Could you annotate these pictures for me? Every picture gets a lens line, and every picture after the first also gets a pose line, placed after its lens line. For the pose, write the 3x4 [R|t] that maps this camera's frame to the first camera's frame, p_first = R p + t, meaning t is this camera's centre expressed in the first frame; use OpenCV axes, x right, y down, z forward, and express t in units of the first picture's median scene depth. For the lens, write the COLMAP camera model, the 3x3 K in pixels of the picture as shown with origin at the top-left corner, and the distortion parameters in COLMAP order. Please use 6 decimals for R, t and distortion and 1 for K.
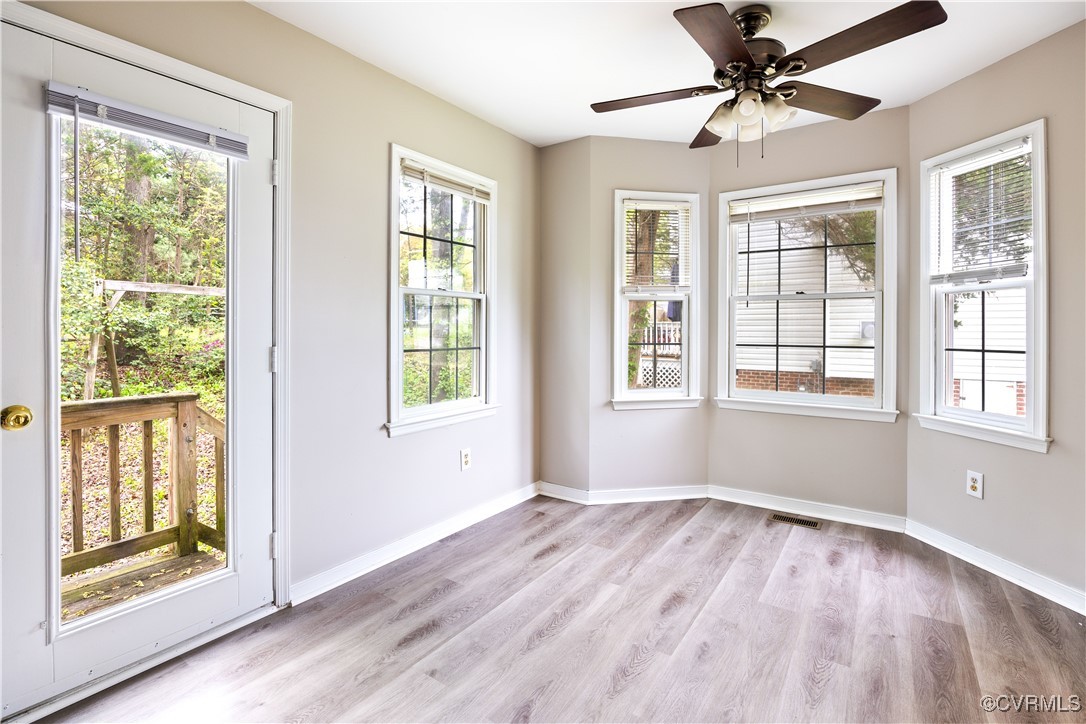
lens RADIAL K [[487.2, 0, 576.0], [0, 487.2, 333.6], [0, 0, 1]] dist [0.003889, 0.000449]
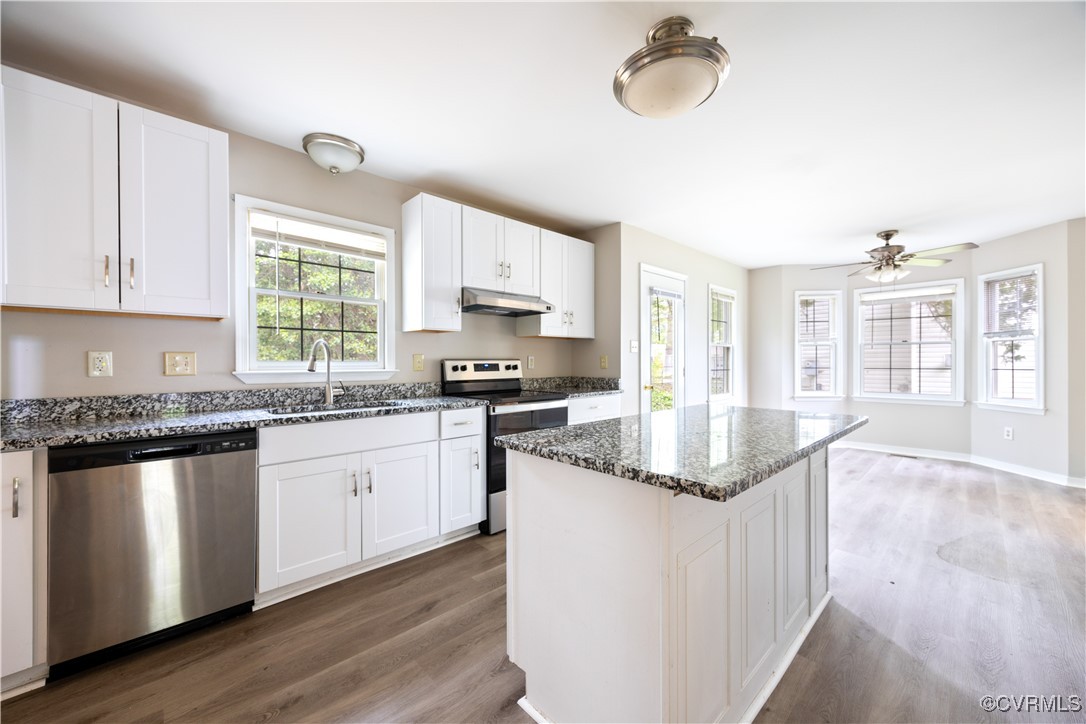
lens RADIAL K [[420.3, 0, 539.2], [0, 420.3, 363.8], [0, 0, 1]] dist [0.002342, 0.000119]
pose [[0.972688, -0.007328, -0.232002, -0.564559], [0.007904, 0.999968, 0.001552, -0.006639], [0.231983, -0.003343, 0.972714, -0.960478]]
